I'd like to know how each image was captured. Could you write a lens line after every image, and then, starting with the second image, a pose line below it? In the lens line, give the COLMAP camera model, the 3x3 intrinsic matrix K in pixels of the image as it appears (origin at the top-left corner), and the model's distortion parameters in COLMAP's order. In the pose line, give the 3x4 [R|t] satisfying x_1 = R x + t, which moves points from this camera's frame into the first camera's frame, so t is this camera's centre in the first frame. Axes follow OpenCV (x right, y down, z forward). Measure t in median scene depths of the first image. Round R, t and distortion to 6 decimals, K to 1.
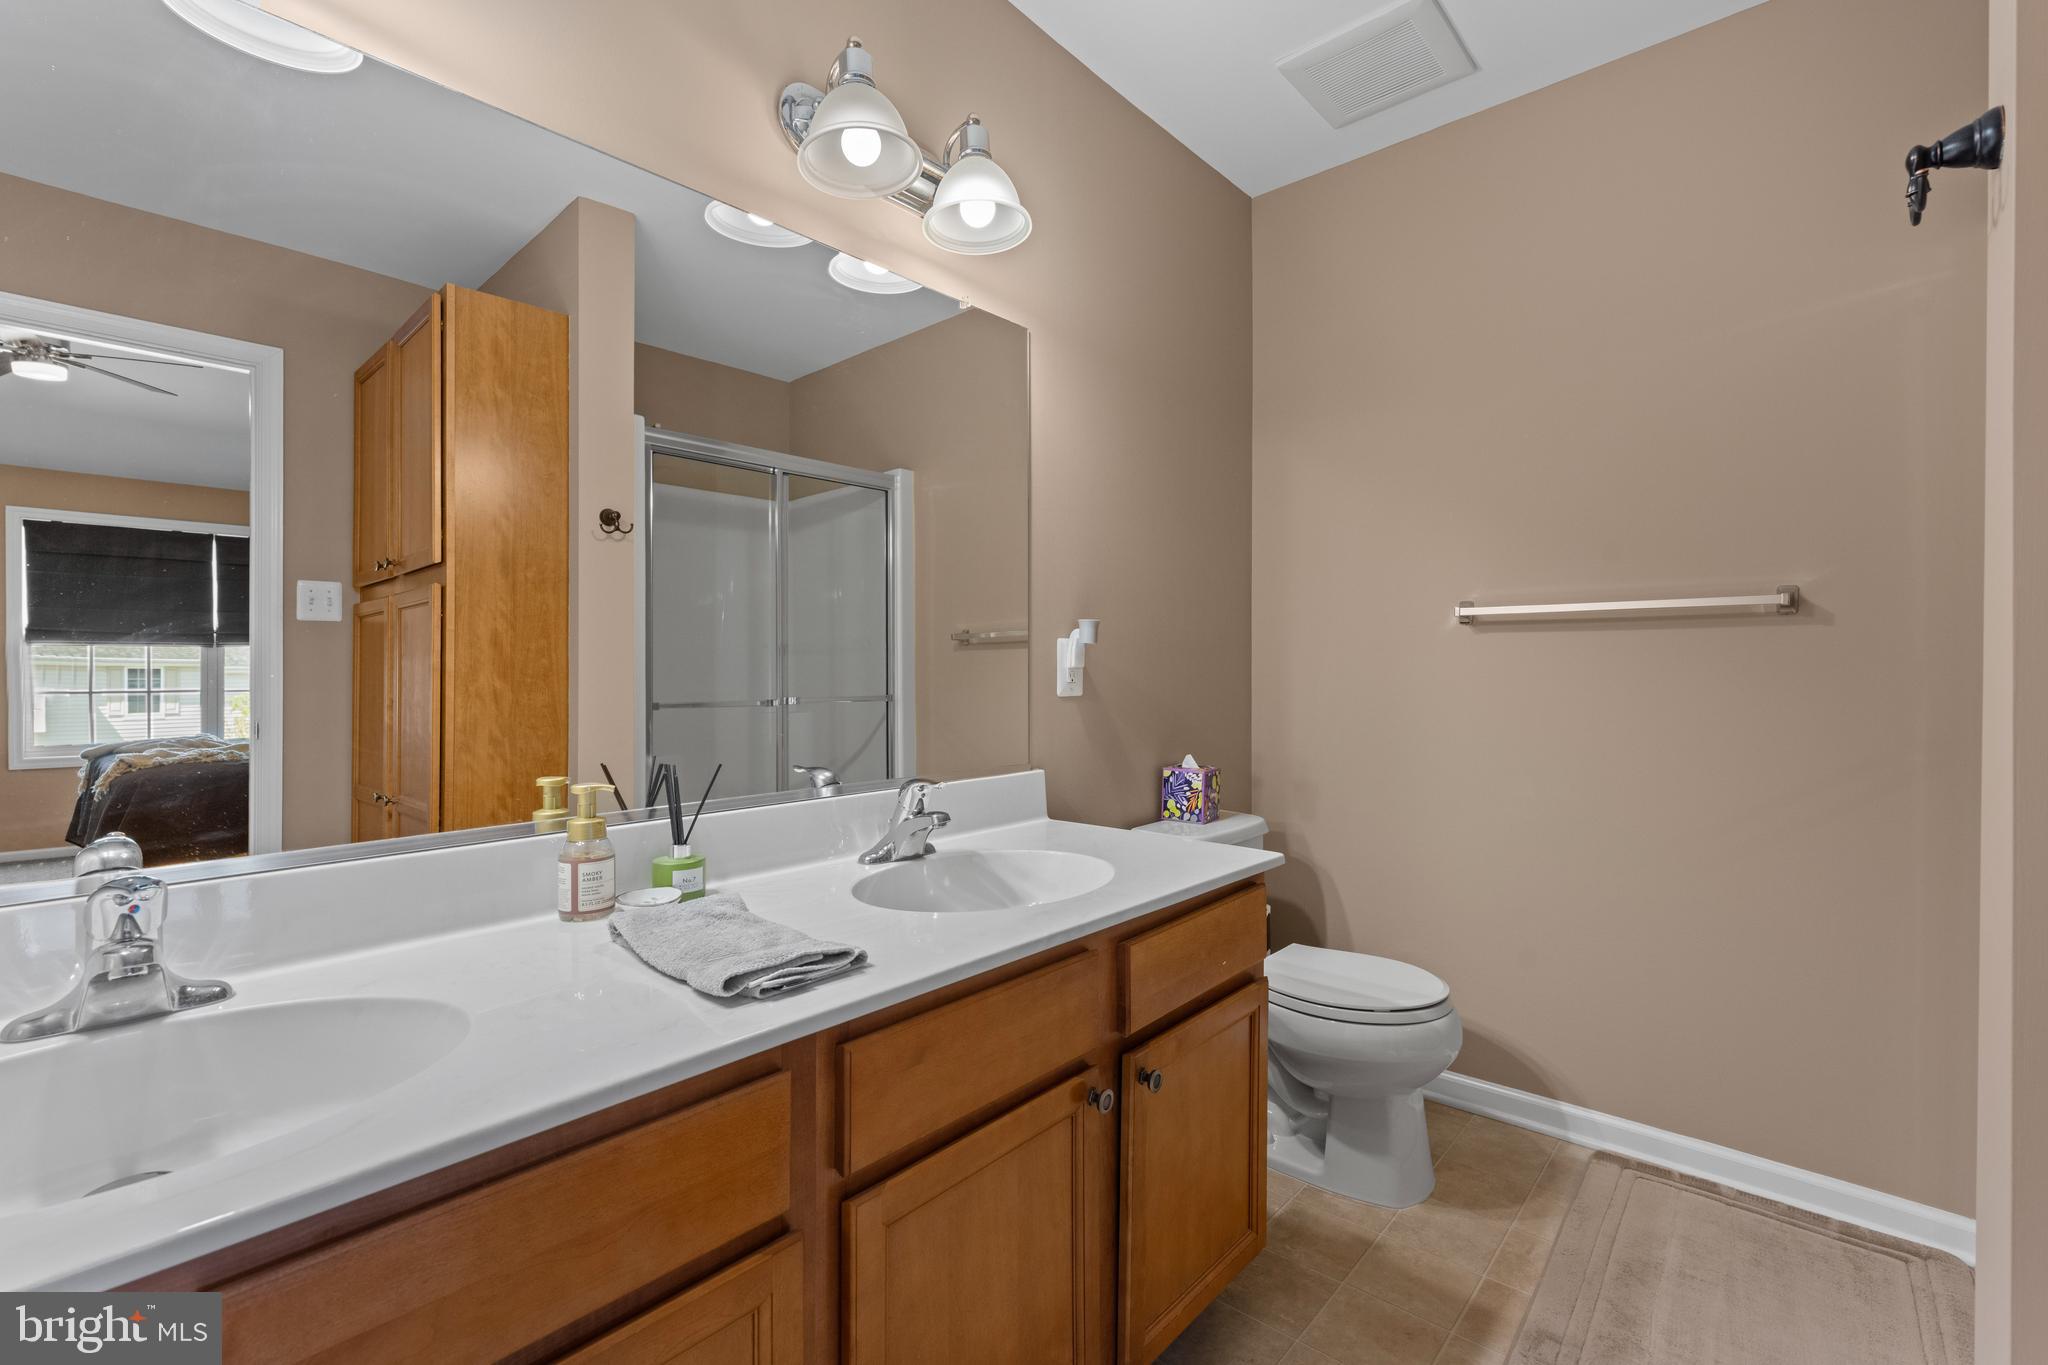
lens RADIAL K [[912.6, 0, 1021.3], [0, 912.6, 682.3], [0, 0, 1]] dist [0.012365, 0.000563]
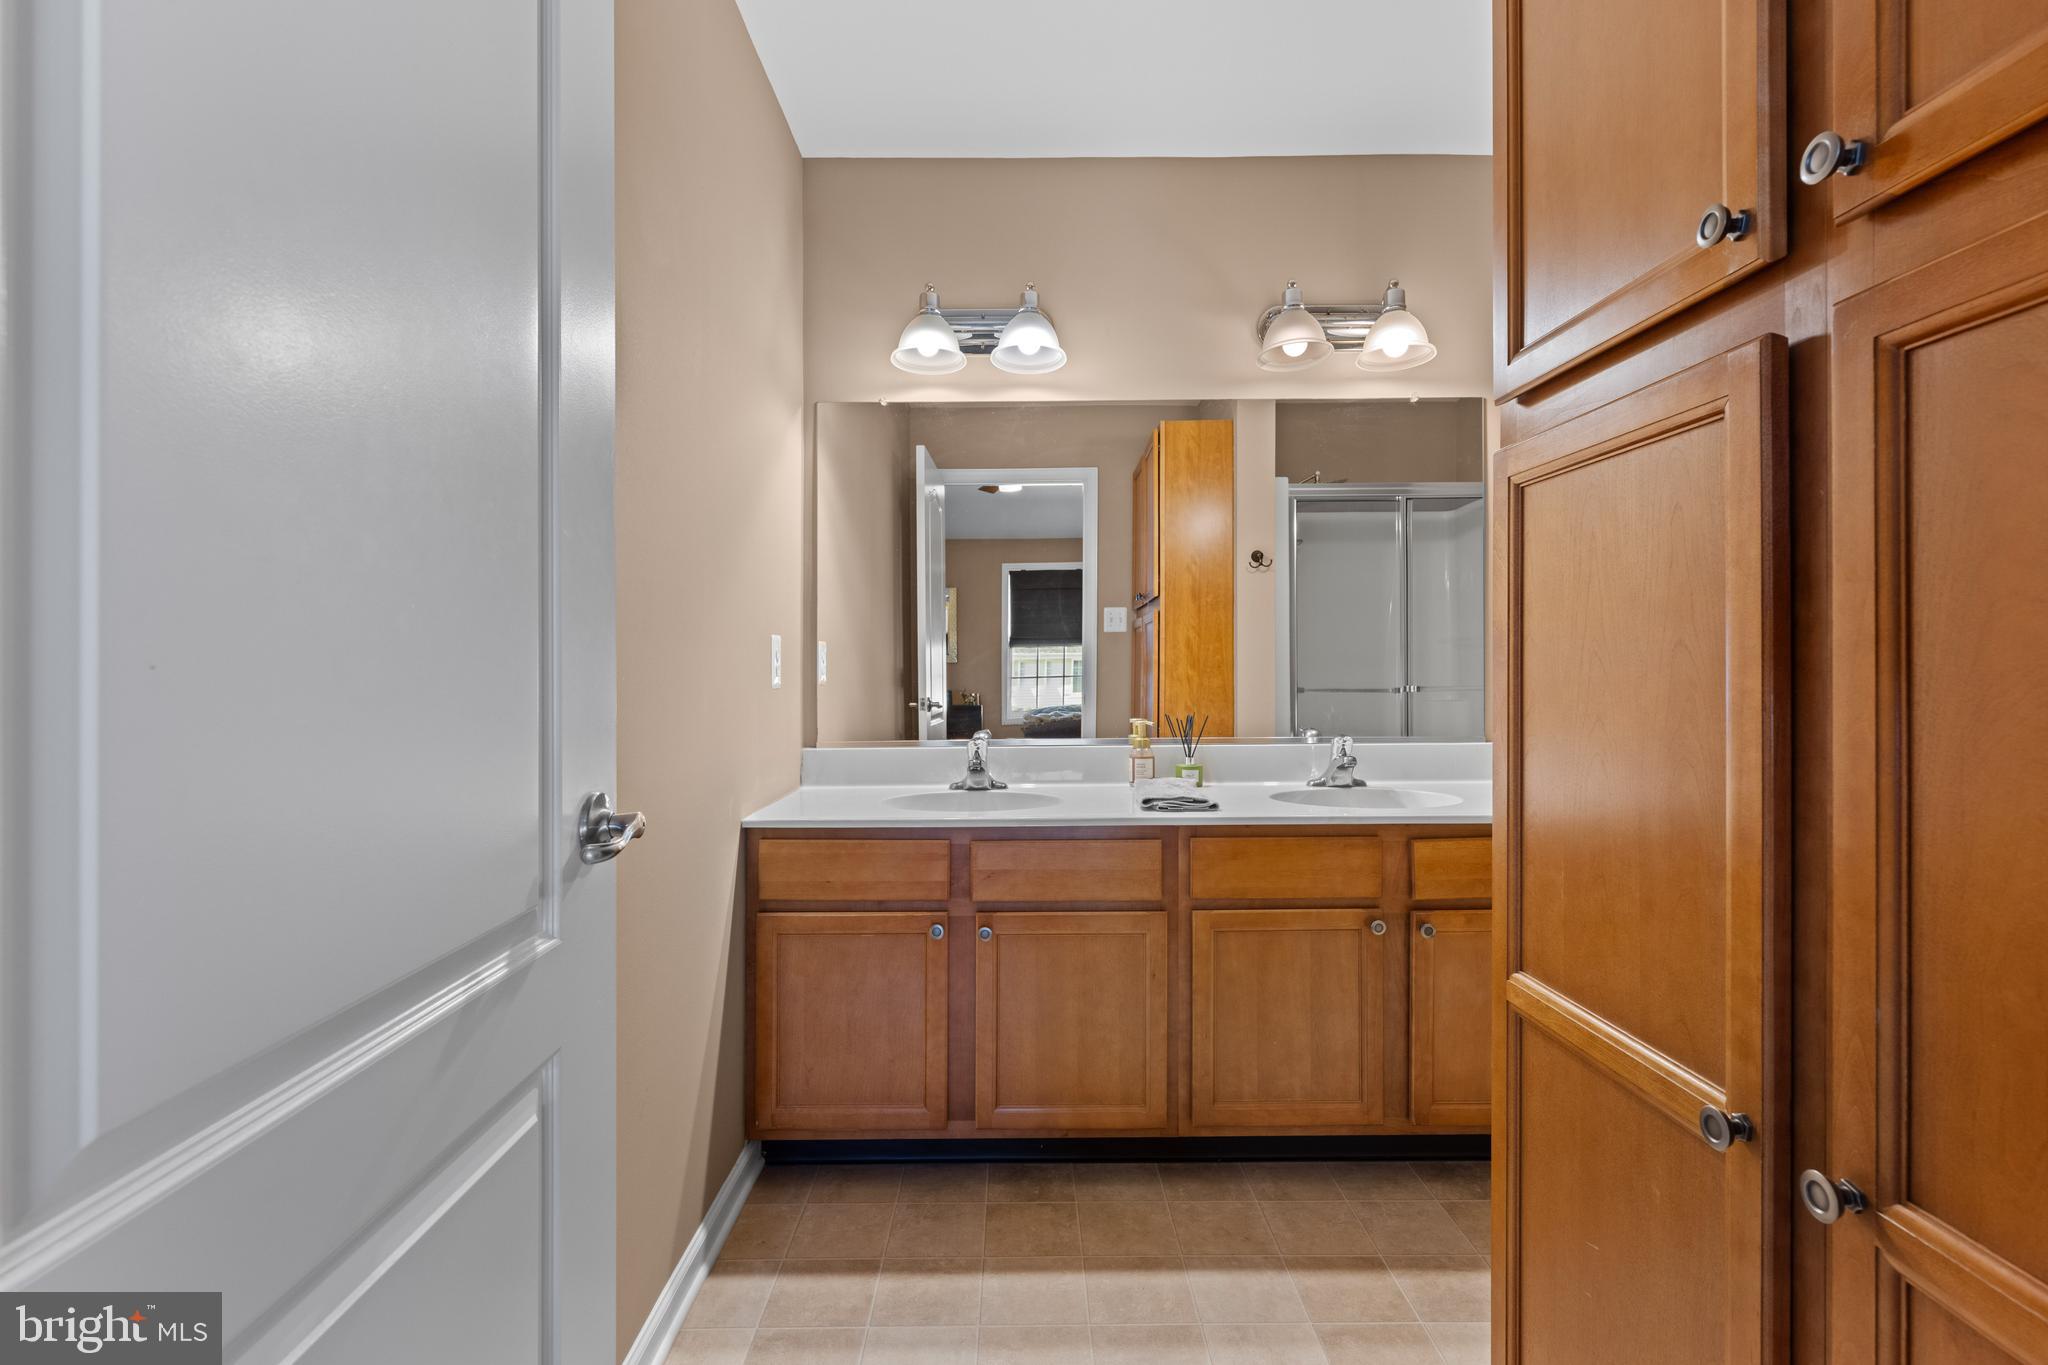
lens RADIAL K [[999.4, 0, 1024.1], [0, 999.4, 671.9], [0, 0, 1]] dist [0.000499, -0.000012]
pose [[0.673700, 0.006114, -0.738980, 0.481885], [-0.007793, 0.999969, 0.001169, 0.001584], [0.738964, 0.004971, 0.673726, -0.332456]]
